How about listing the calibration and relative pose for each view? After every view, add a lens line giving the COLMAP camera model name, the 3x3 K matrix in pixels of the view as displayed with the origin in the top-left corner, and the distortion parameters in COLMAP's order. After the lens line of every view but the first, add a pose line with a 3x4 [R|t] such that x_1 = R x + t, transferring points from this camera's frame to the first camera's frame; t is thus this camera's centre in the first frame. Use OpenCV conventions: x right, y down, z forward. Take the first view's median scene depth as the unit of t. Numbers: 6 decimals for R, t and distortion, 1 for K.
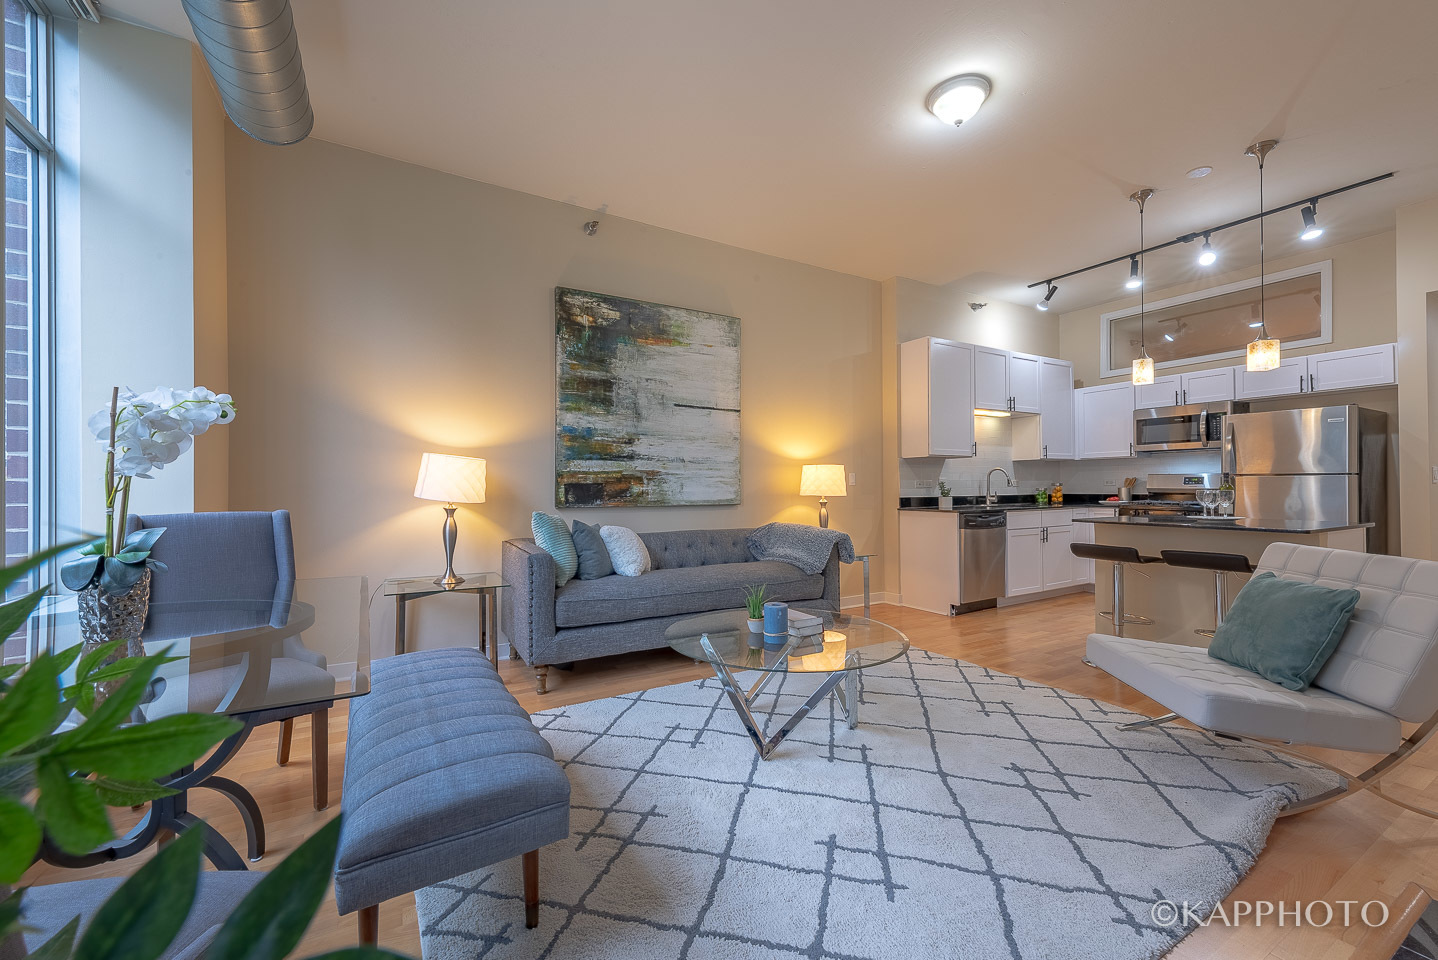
lens RADIAL K [[624.7, 0, 670.6], [0, 624.7, 487.8], [0, 0, 1]] dist [0.008854, -0.000188]
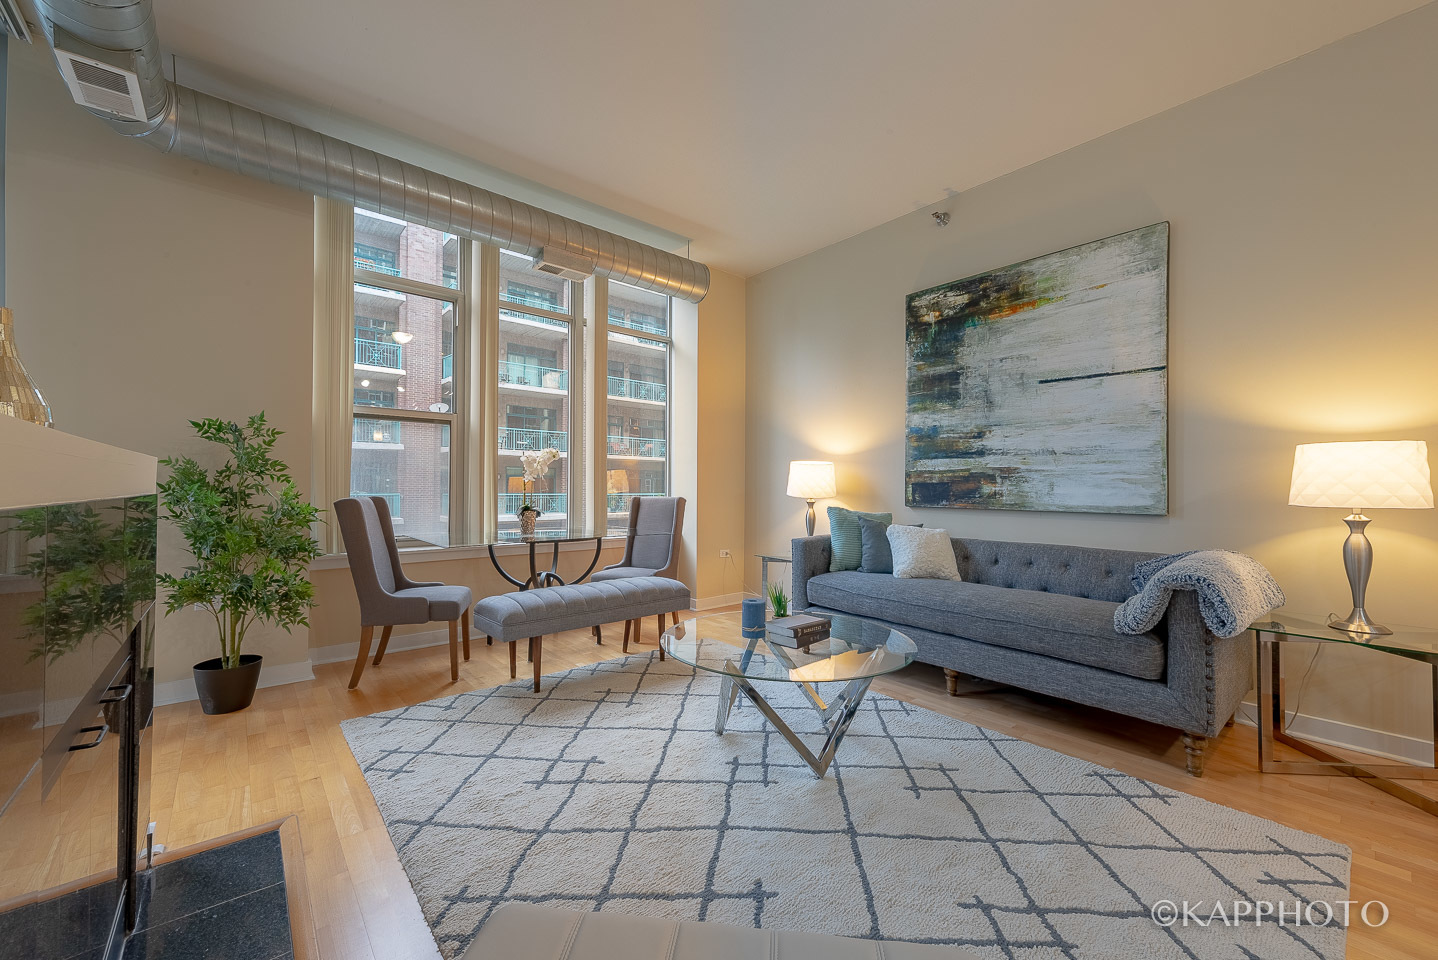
lens RADIAL K [[600.2, 0, 715.1], [0, 600.2, 487.4], [0, 0, 1]] dist [-0.000306, -0.000736]
pose [[0.118650, 0.007672, -0.992906, 0.723454], [-0.001229, 0.999971, 0.007580, -0.006181], [0.992935, 0.000321, 0.118656, 0.520041]]
